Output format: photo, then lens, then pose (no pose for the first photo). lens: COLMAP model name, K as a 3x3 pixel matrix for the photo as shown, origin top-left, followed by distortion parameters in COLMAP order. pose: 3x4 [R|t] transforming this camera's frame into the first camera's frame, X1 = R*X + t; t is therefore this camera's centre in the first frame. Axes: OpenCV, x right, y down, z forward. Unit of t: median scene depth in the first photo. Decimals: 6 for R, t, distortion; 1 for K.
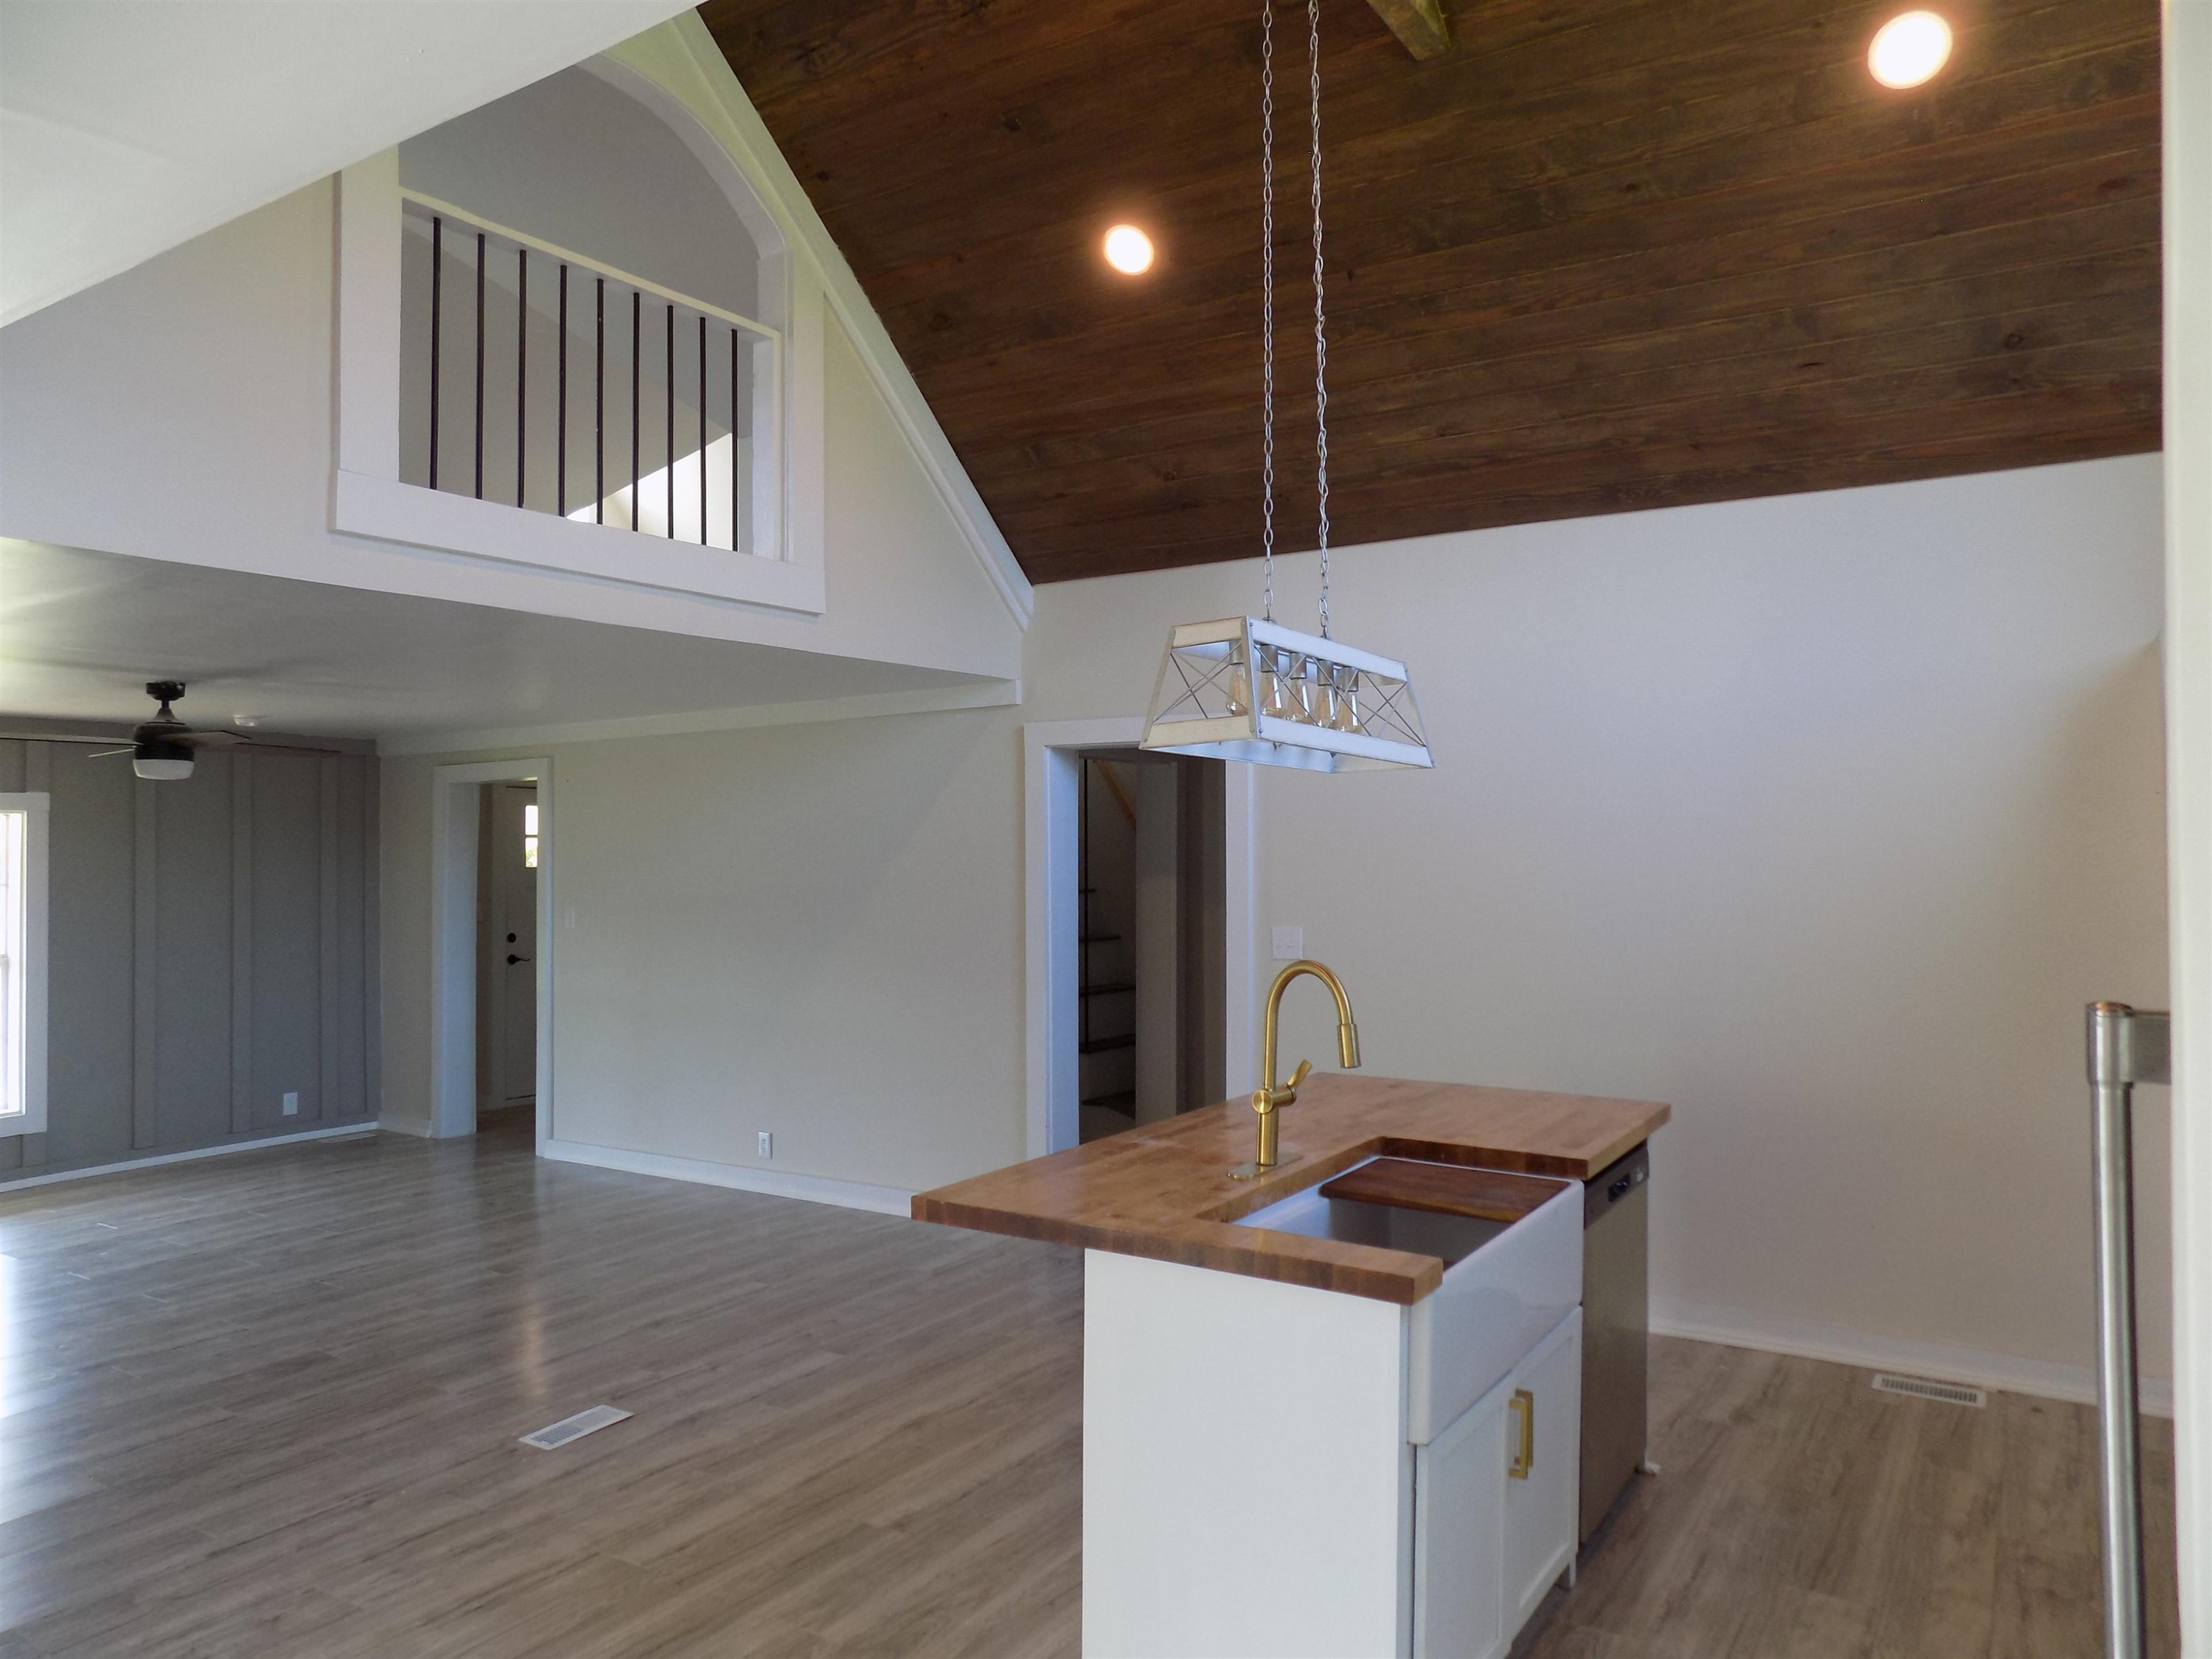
lens RADIAL K [[1499.4, 0, 1121.0], [0, 1499.4, 809.2], [0, 0, 1]] dist [-0.068013, 0.071242]
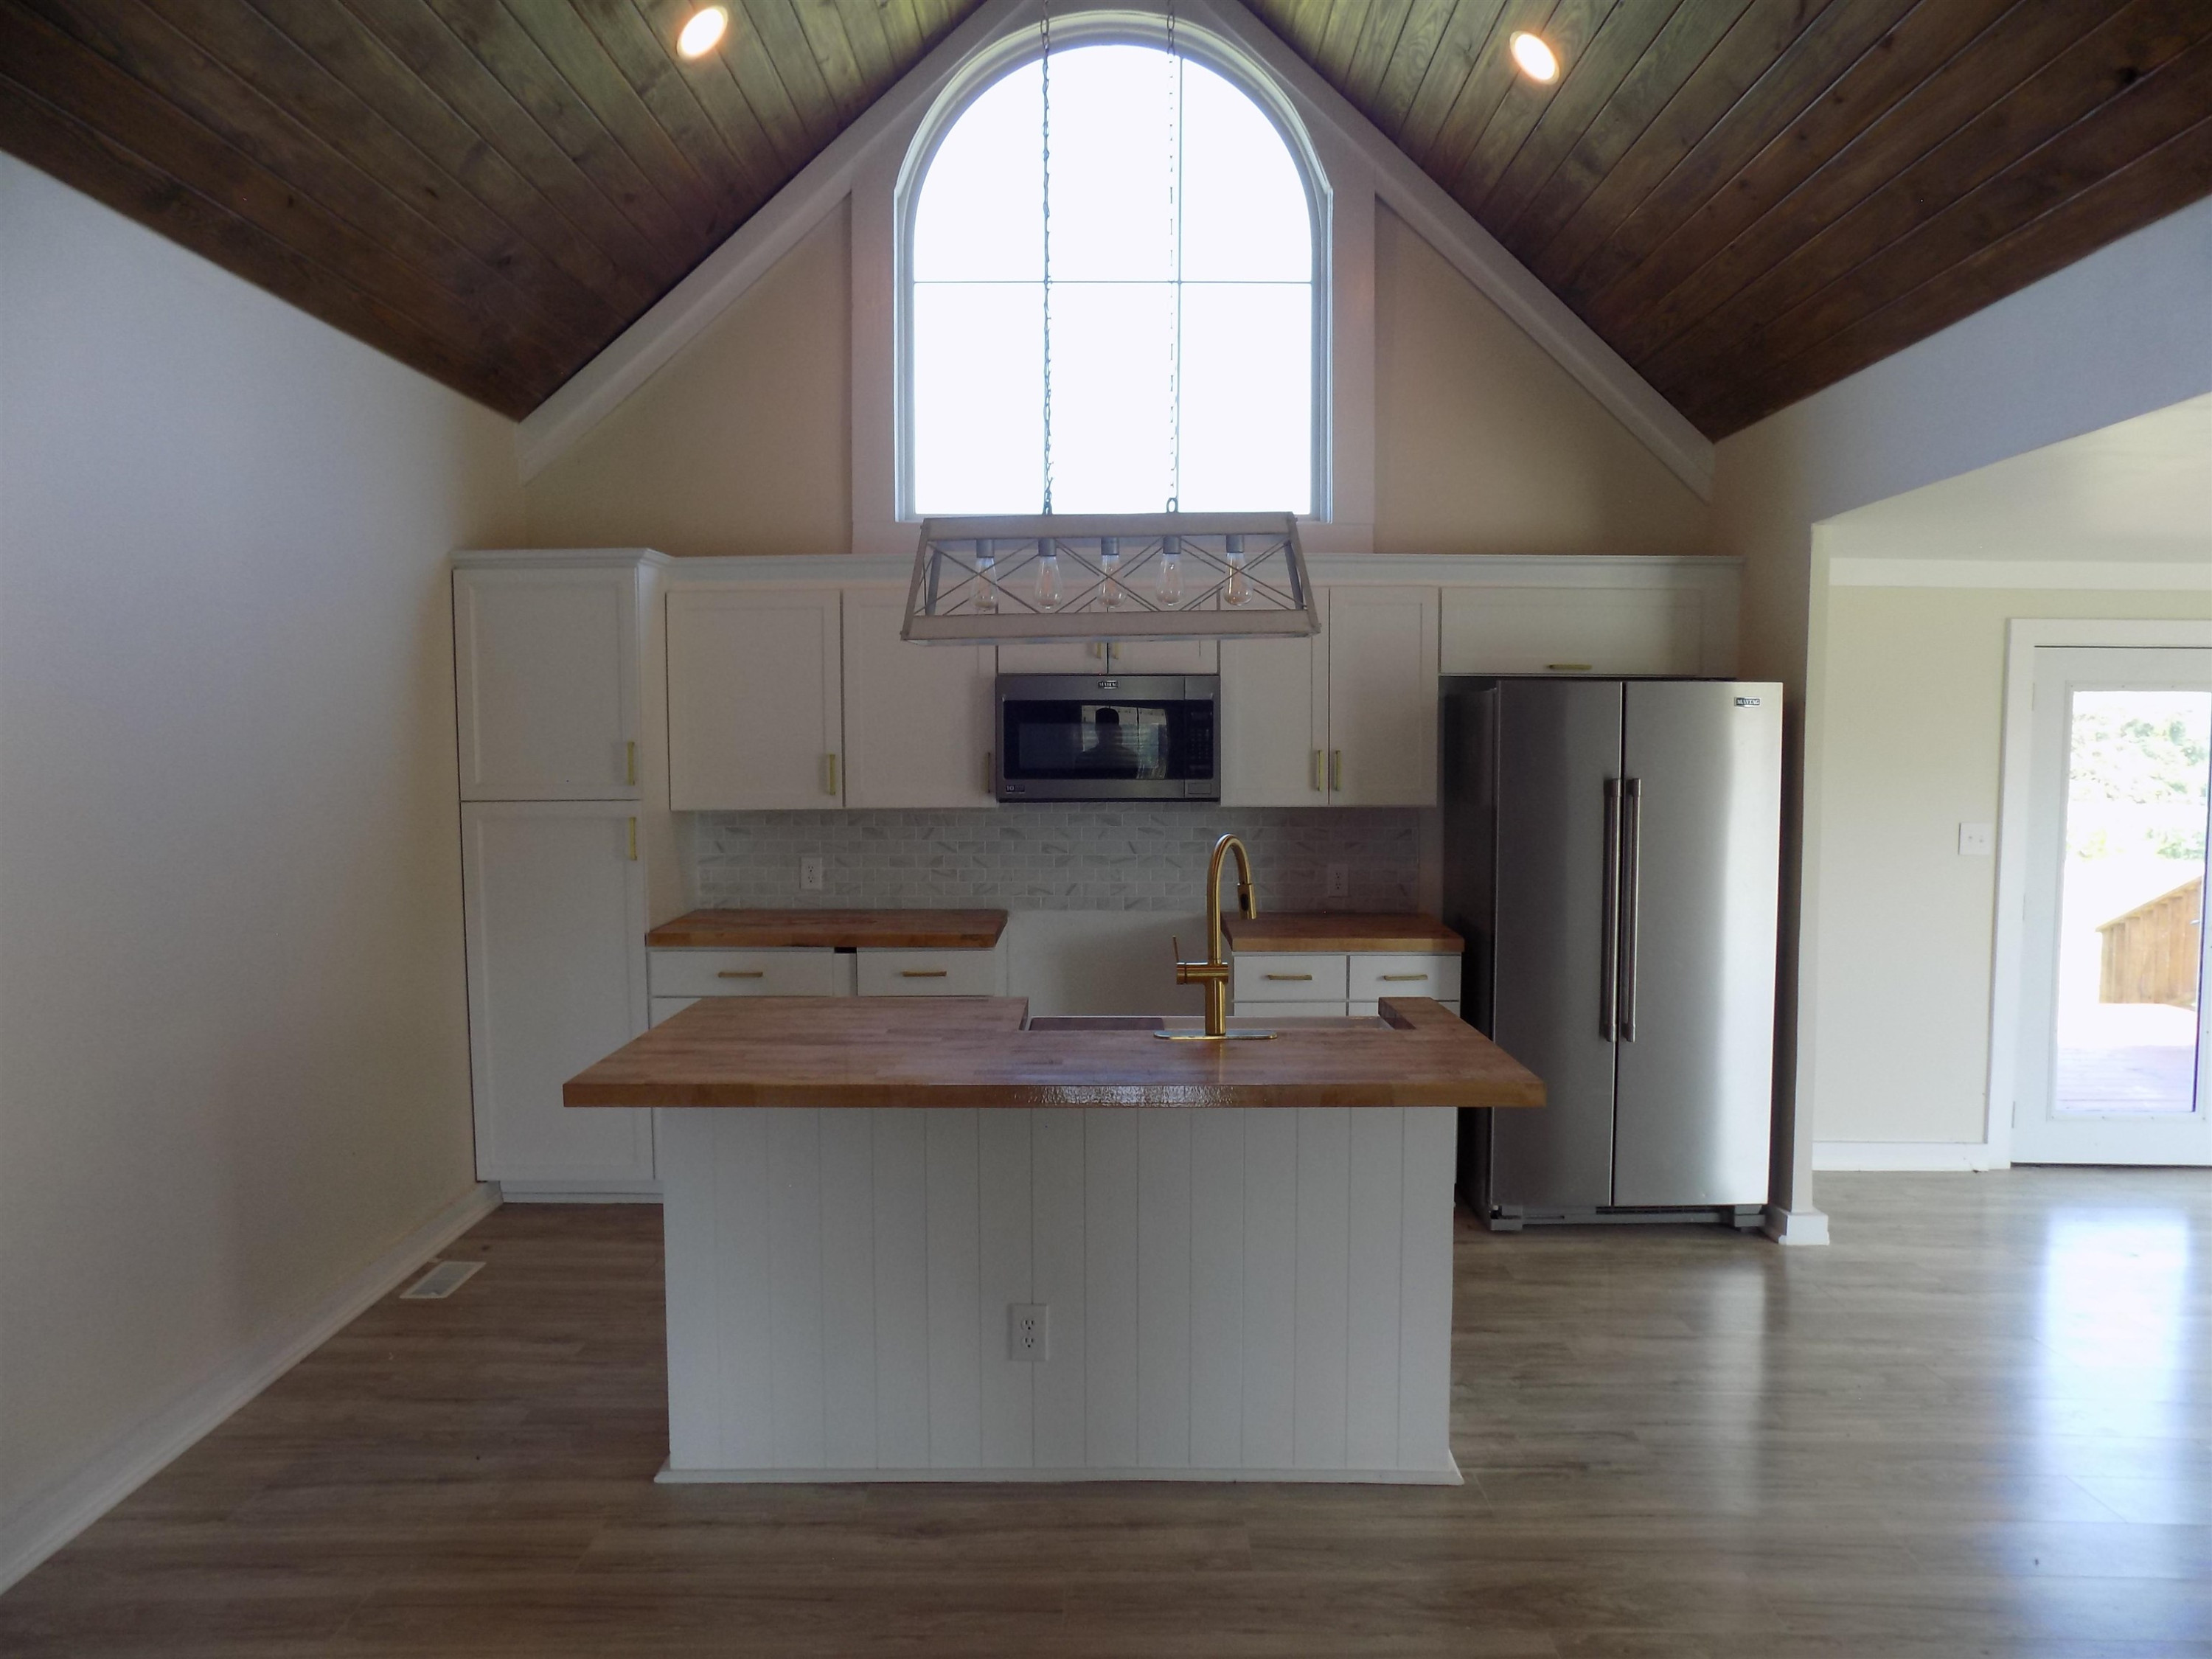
lens RADIAL K [[1499.4, 0, 1121.0], [0, 1499.4, 809.2], [0, 0, 1]] dist [-0.068013, 0.071242]
pose [[-0.543312, -0.038847, 0.838632, -0.540617], [-0.019413, 0.999243, 0.033709, 0.033268], [-0.839306, 0.002034, -0.543655, 1.183126]]
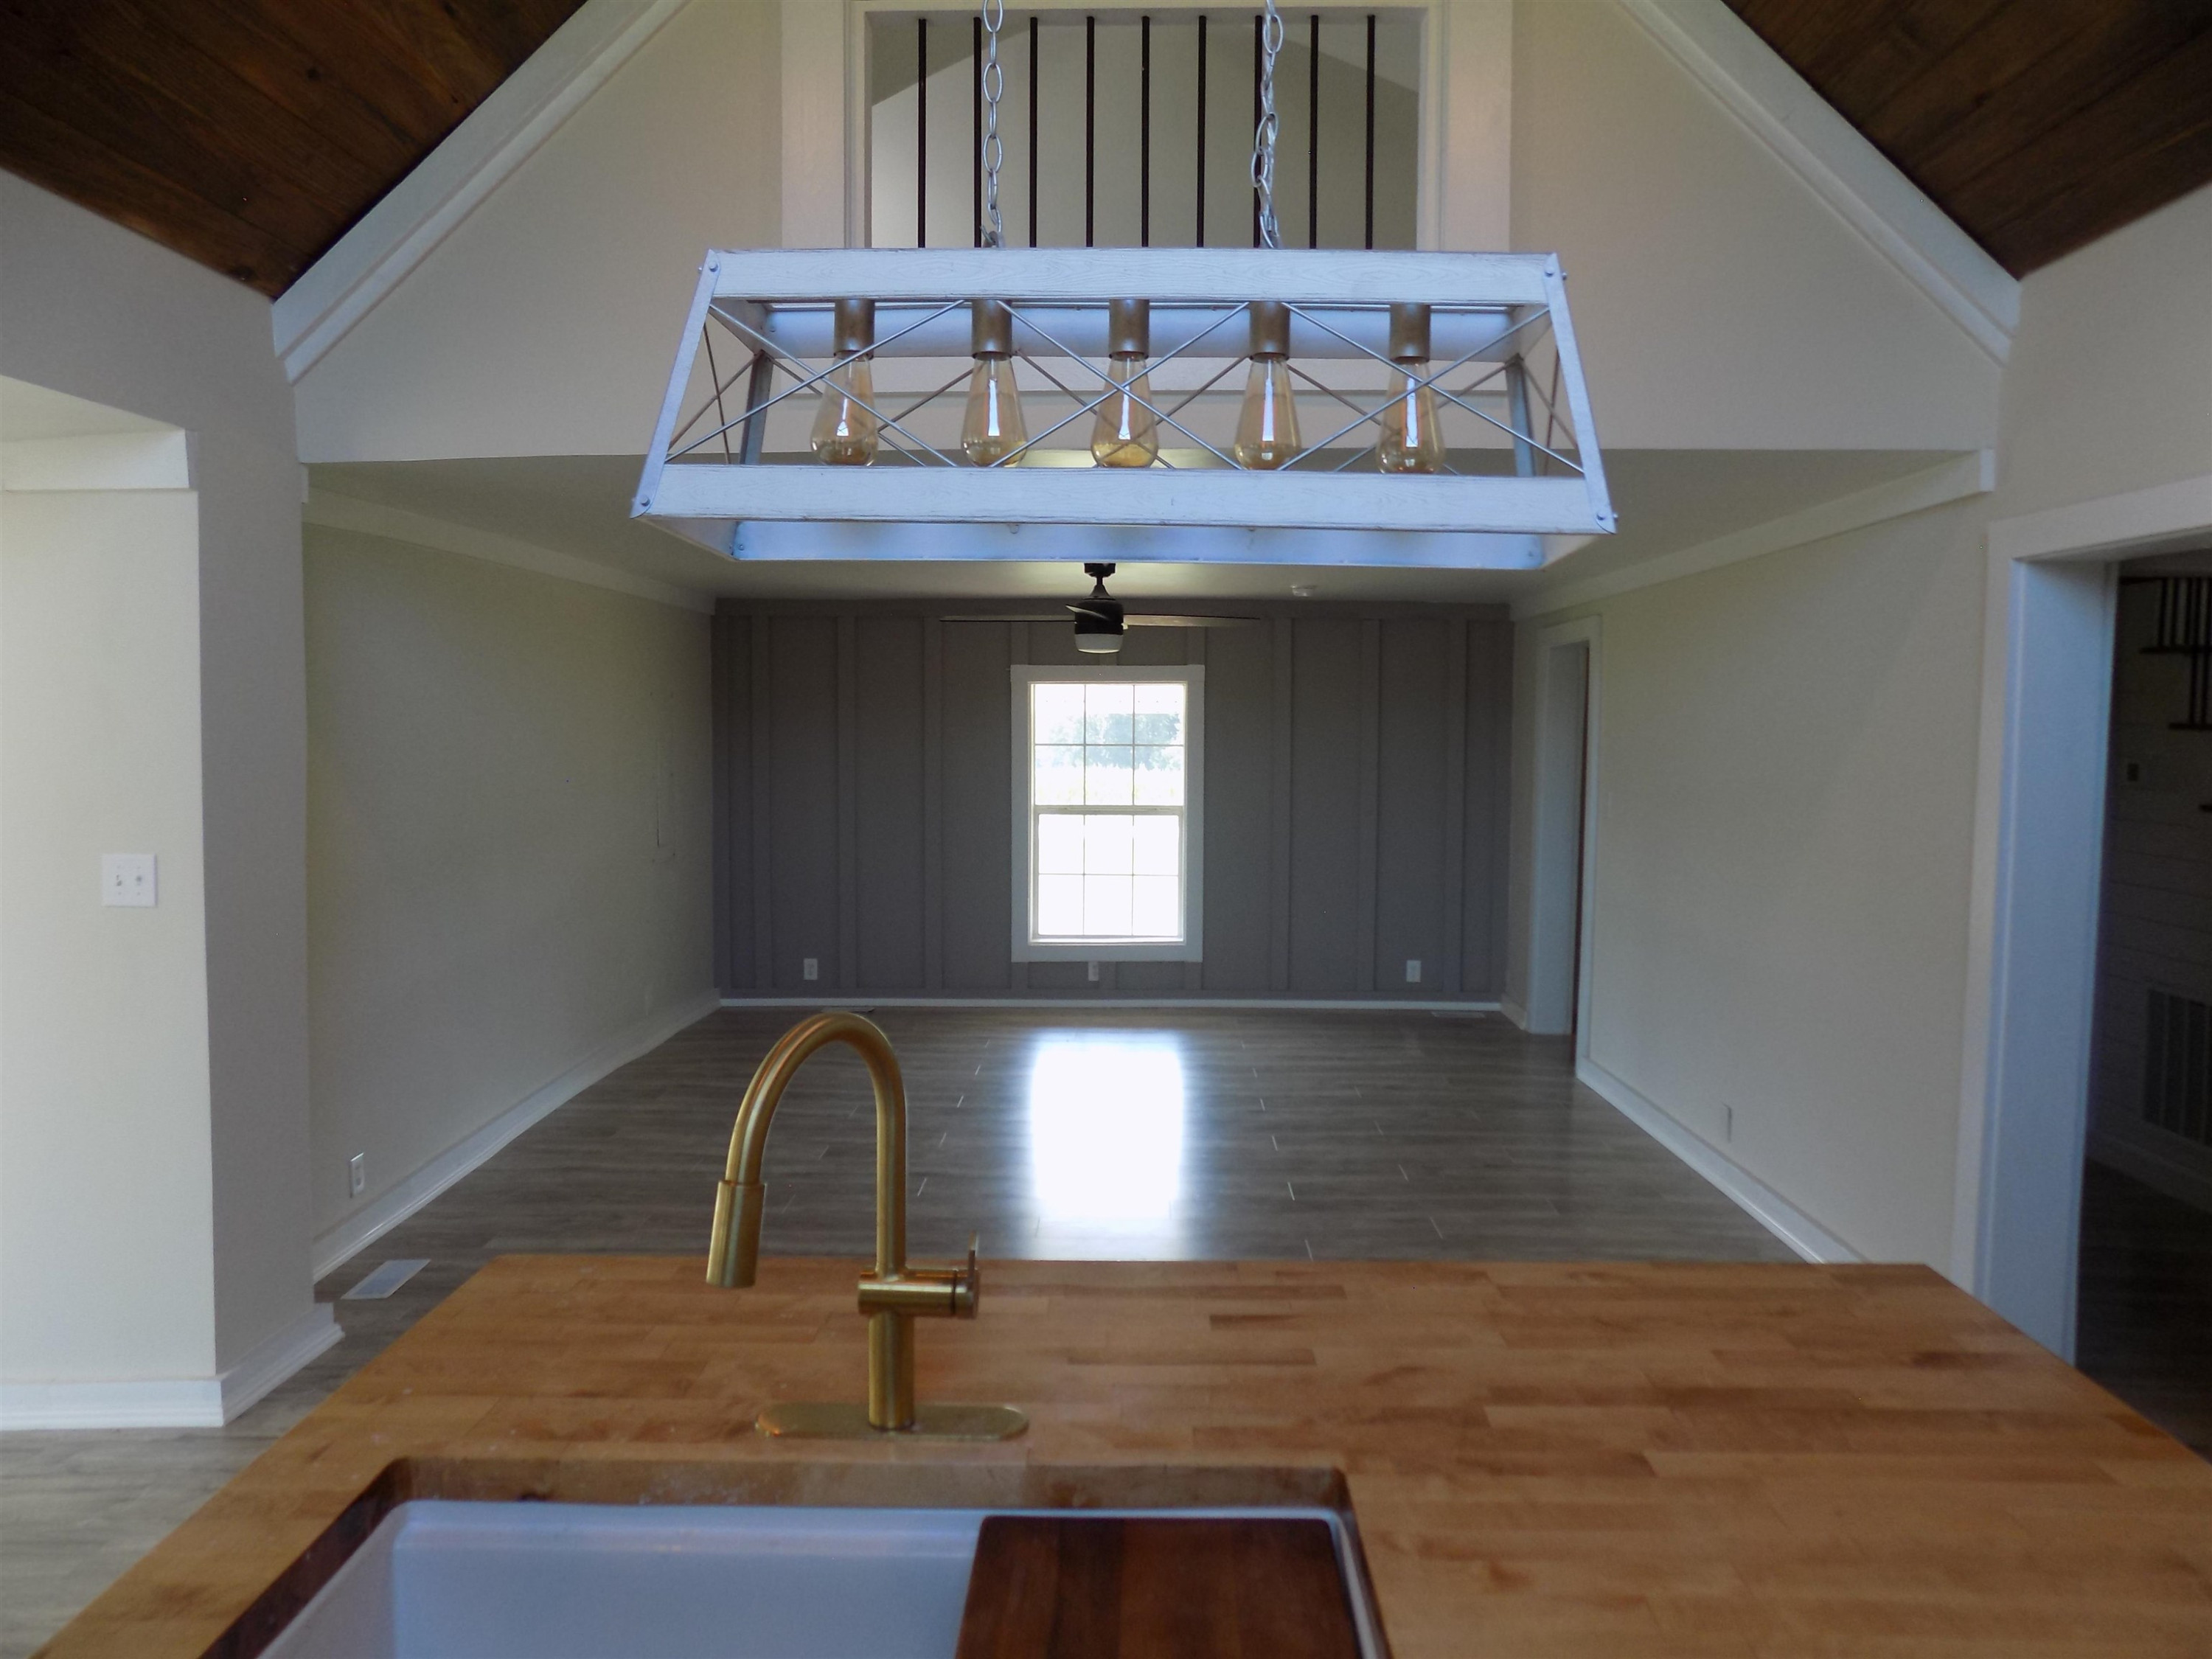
lens RADIAL K [[1499.4, 0, 1121.0], [0, 1499.4, 809.2], [0, 0, 1]] dist [-0.068013, 0.071242]
pose [[0.524490, 0.066095, -0.848847, 0.381478], [0.011487, 0.996342, 0.084677, 0.001982], [0.851339, -0.054163, 0.521813, 0.609680]]
